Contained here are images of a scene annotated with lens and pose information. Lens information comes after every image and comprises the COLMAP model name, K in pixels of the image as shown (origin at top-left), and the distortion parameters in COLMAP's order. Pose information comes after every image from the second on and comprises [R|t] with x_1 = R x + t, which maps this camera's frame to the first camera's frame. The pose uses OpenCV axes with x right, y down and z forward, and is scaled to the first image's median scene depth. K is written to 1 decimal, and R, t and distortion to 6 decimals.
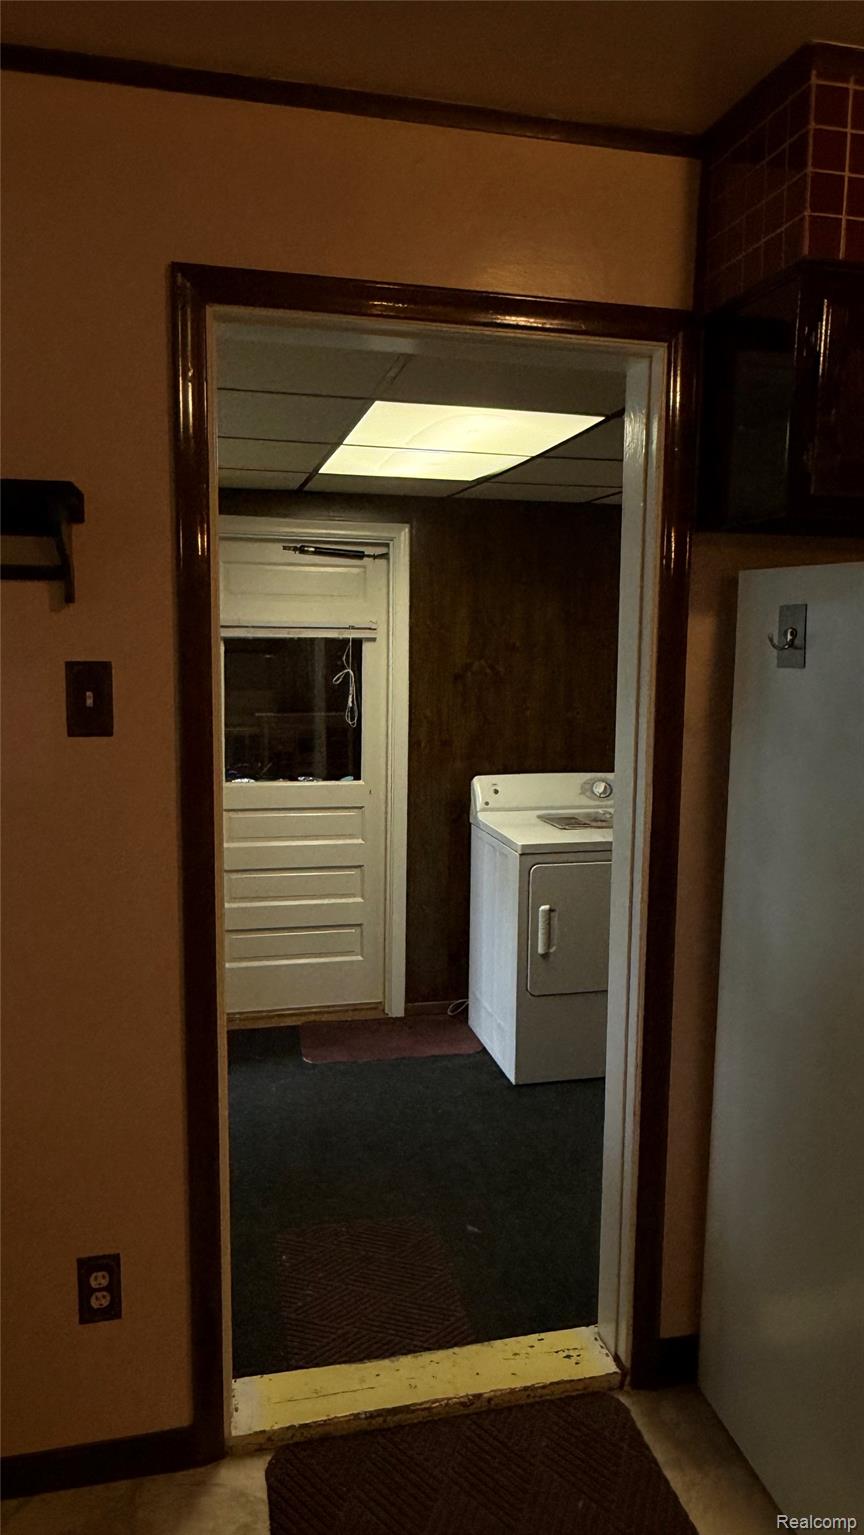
lens RADIAL K [[1071.7, 0, 429.2], [0, 1071.7, 768.4], [0, 0, 1]] dist [0.051586, -0.058831]
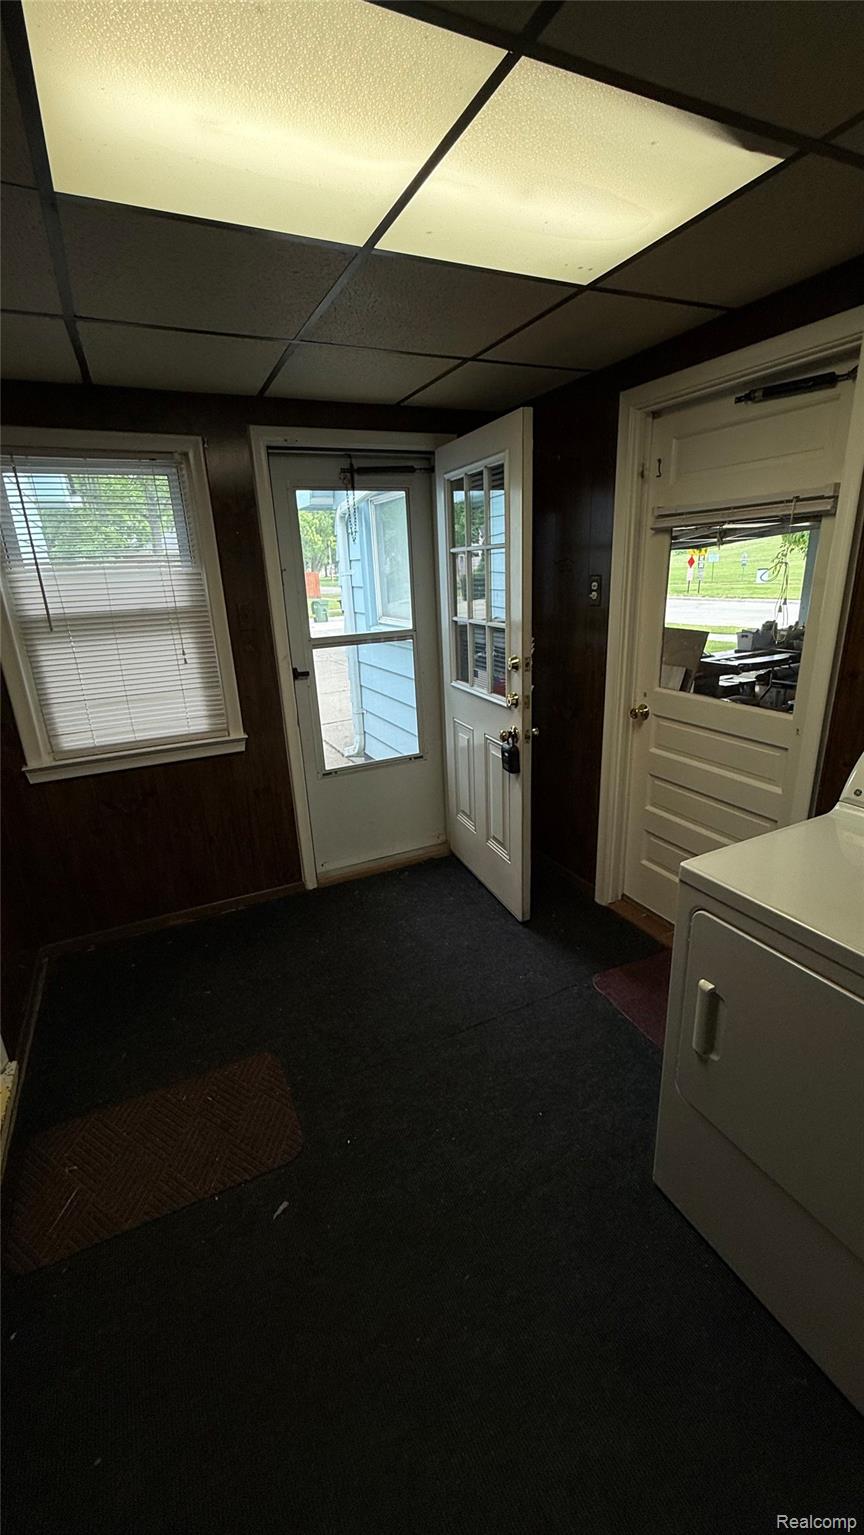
lens RADIAL K [[608.6, 0, 429.0], [0, 608.6, 764.3], [0, 0, 1]] dist [-0.001178, -0.000458]
pose [[0.186436, 0.293241, -0.937684, 0.316119], [-0.074297, 0.955893, 0.284163, -0.061014], [0.979654, 0.016689, 0.199999, 0.696416]]
